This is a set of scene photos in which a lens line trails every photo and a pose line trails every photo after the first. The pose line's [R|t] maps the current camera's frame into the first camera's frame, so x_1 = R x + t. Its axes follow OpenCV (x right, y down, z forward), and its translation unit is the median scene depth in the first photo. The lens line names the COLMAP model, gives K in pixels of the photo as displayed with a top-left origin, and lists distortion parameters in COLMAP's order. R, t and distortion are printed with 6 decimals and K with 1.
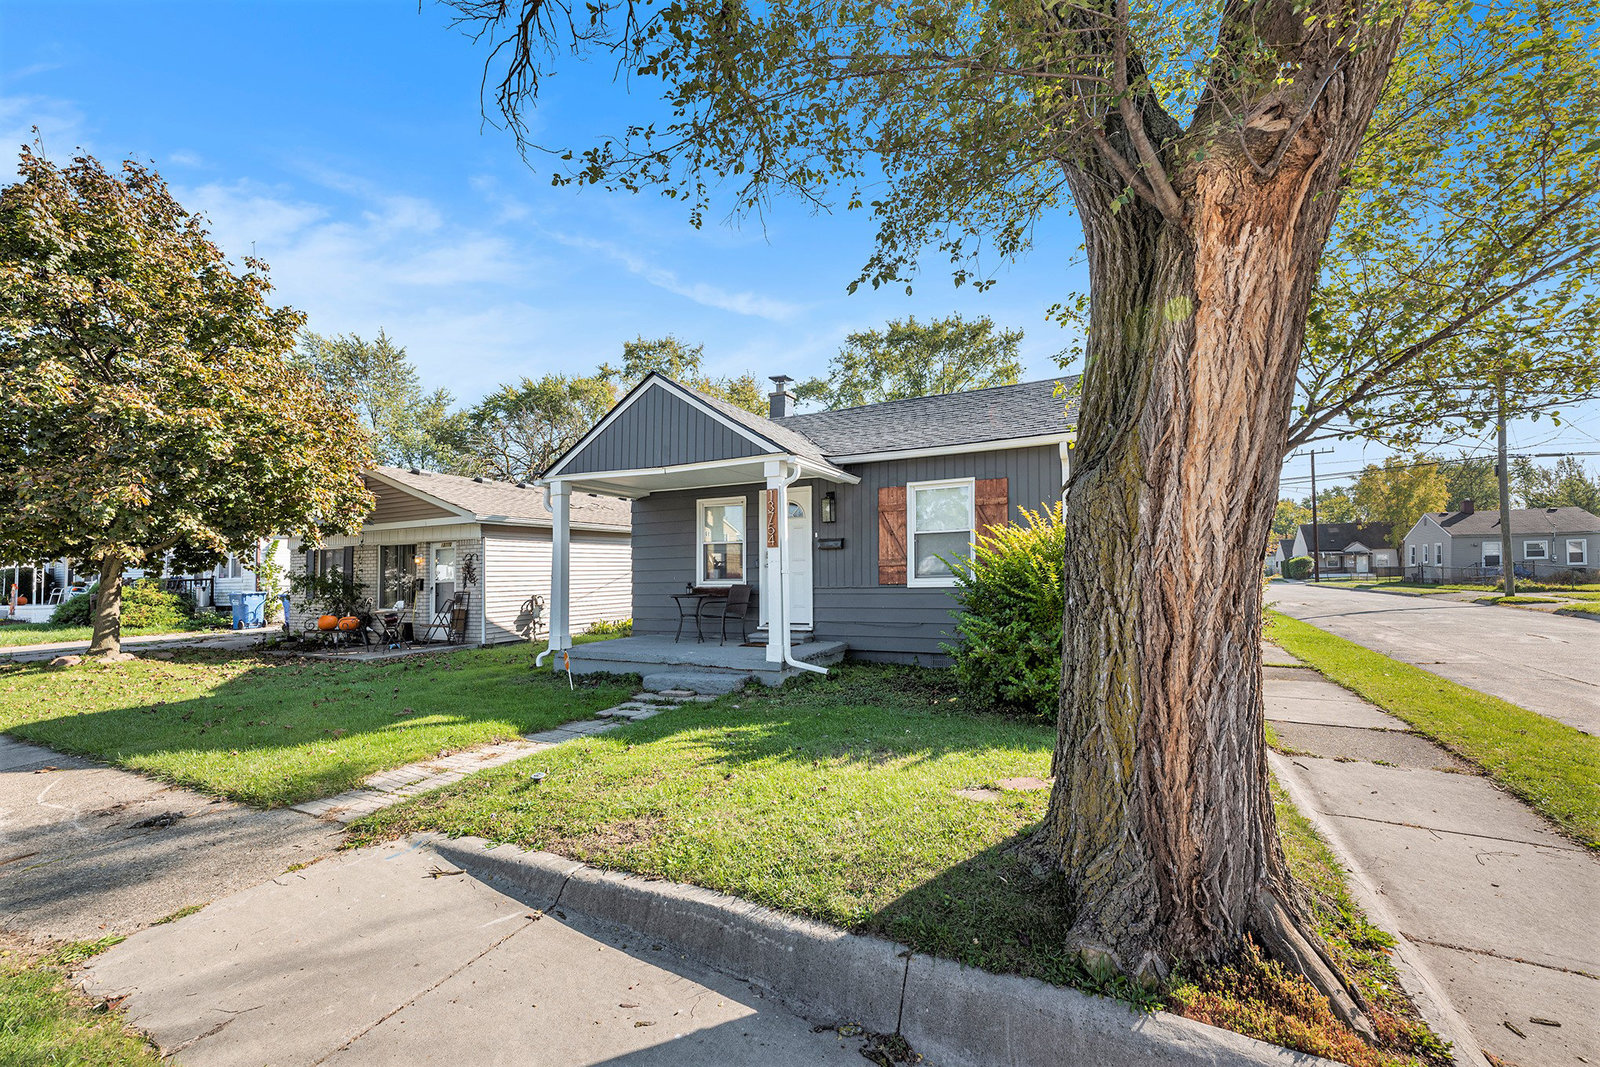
lens RADIAL K [[655.6, 0, 803.1], [0, 655.6, 533.0], [0, 0, 1]] dist [-0.000566, 0.000069]
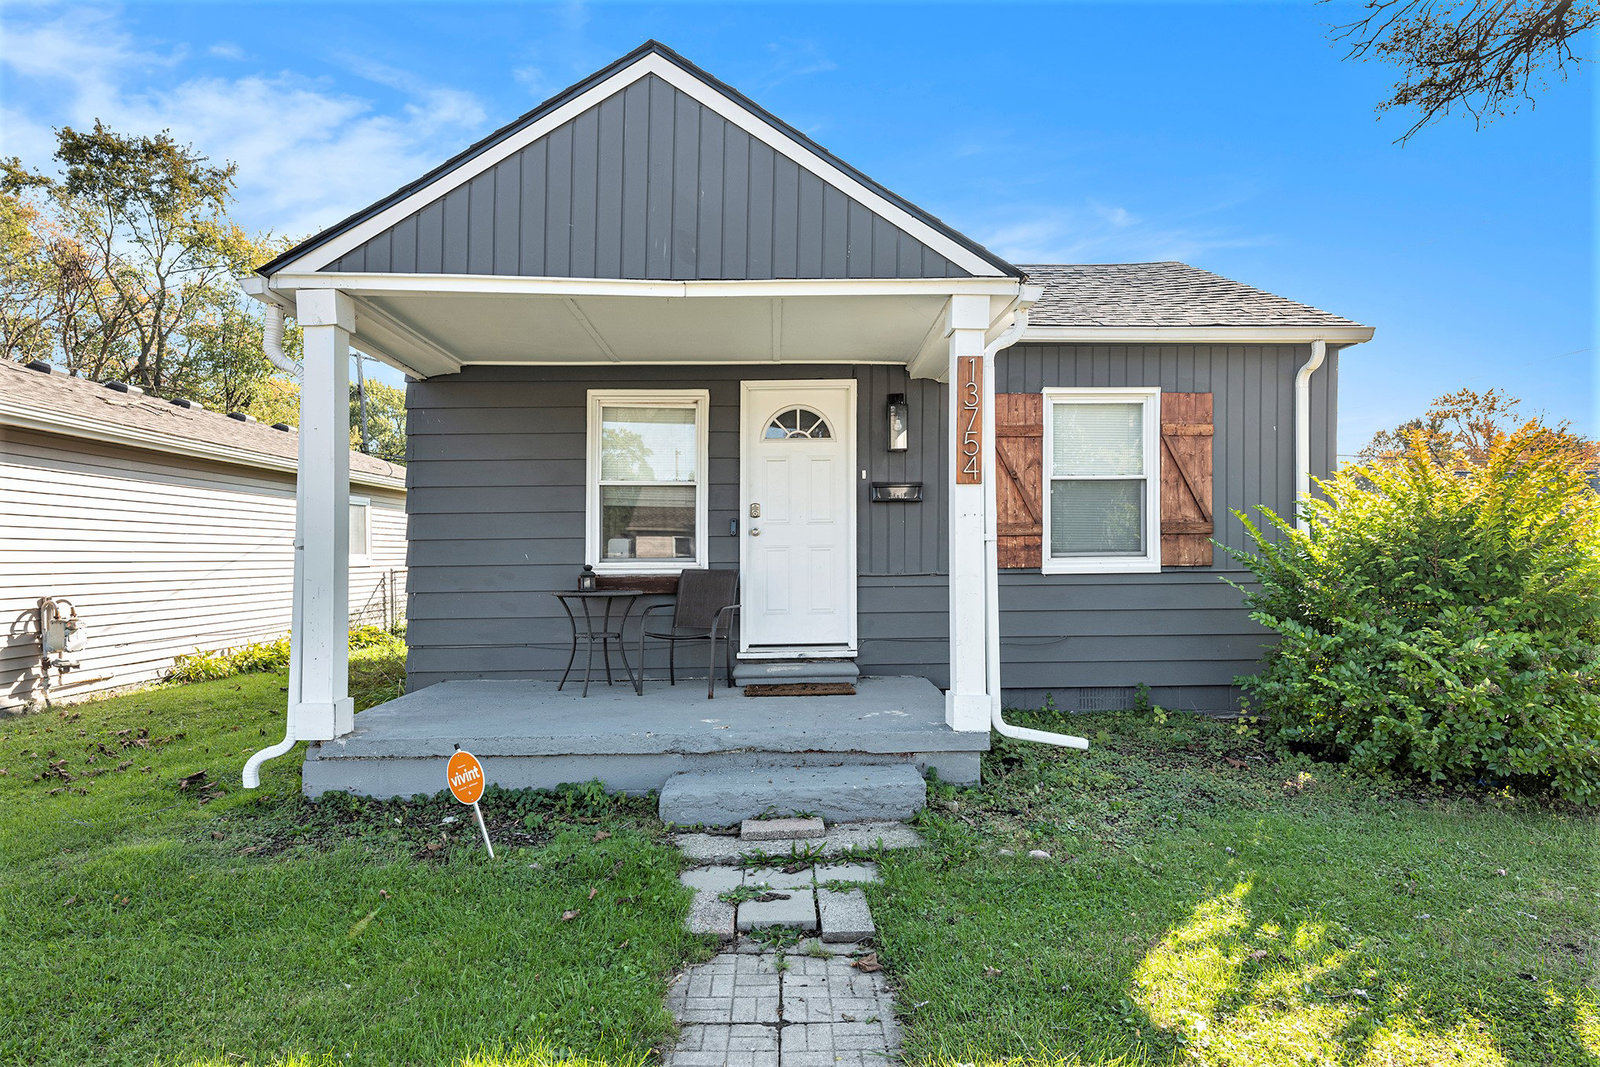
lens RADIAL K [[864.2, 0, 800.4], [0, 864.2, 539.5], [0, 0, 1]] dist [0.004839, 0.001473]
pose [[0.882988, 0.021453, 0.468906, -0.334706], [-0.035808, 0.999123, 0.021718, 0.040243], [-0.468028, -0.035967, 0.882981, 0.400577]]
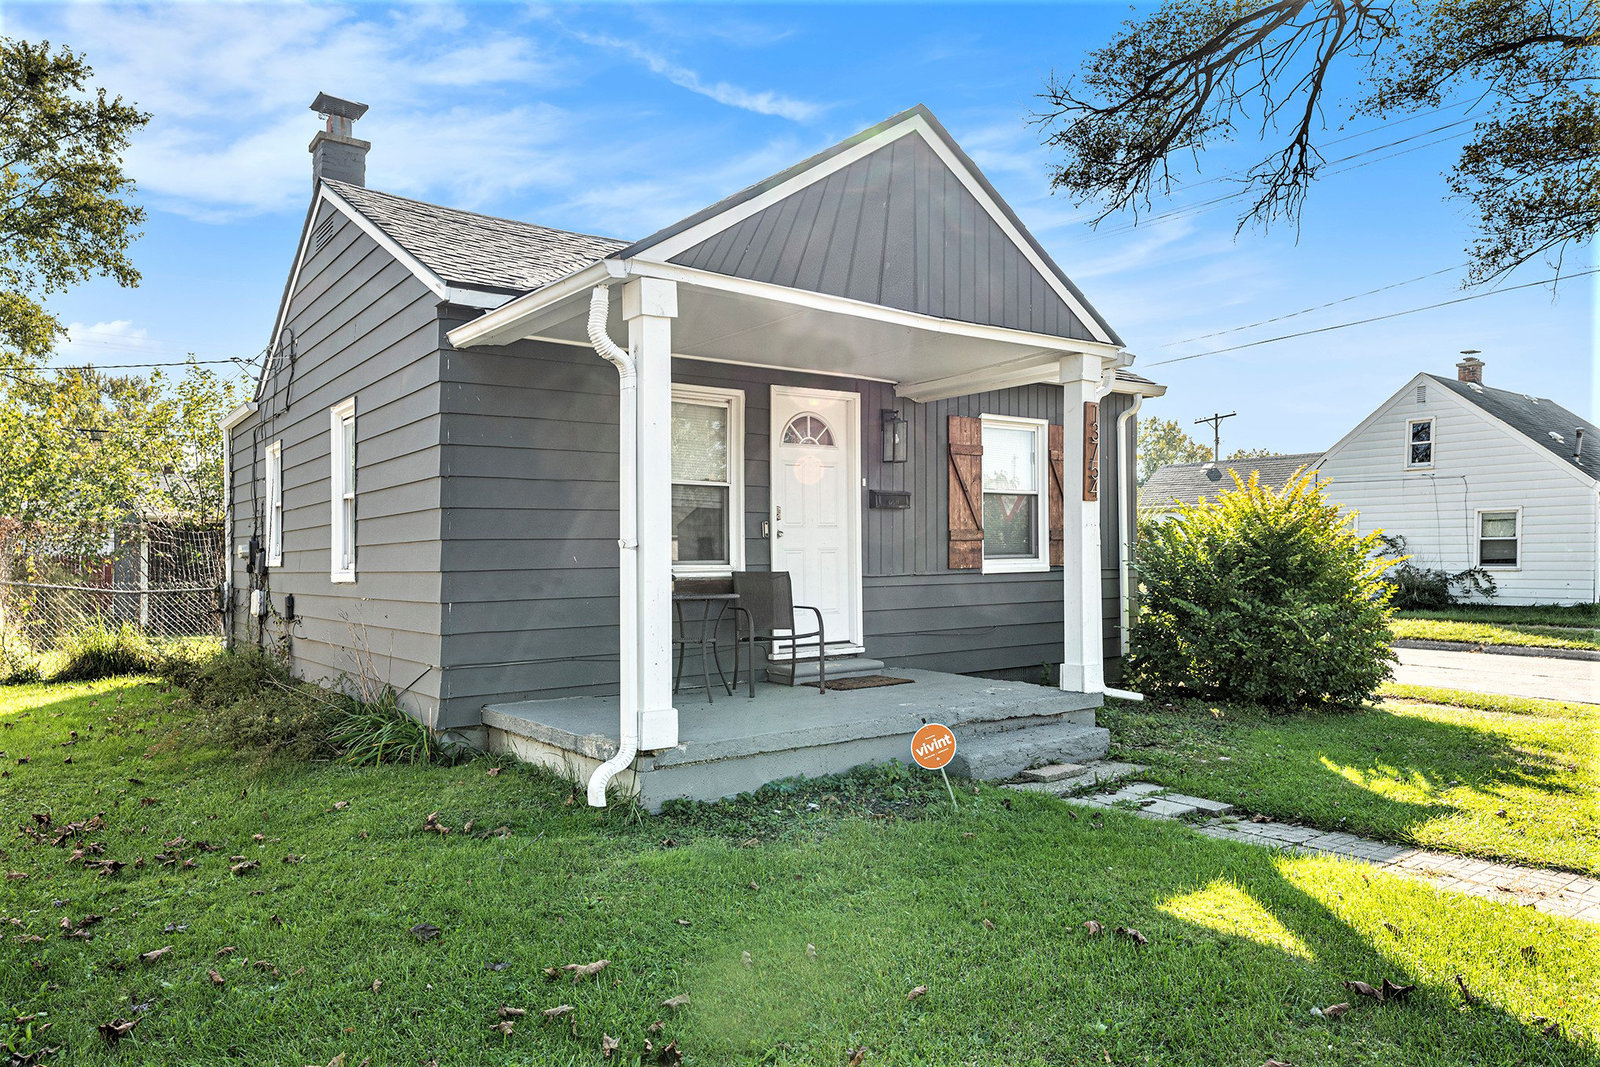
lens RADIAL K [[1075.3, 0, 792.8], [0, 1075.3, 541.1], [0, 0, 1]] dist [0.002616, -0.000784]
pose [[0.465005, 0.026908, 0.884899, -0.788820], [-0.049431, 0.998768, -0.004395, 0.058223], [-0.883927, -0.041698, 0.465762, 0.603287]]
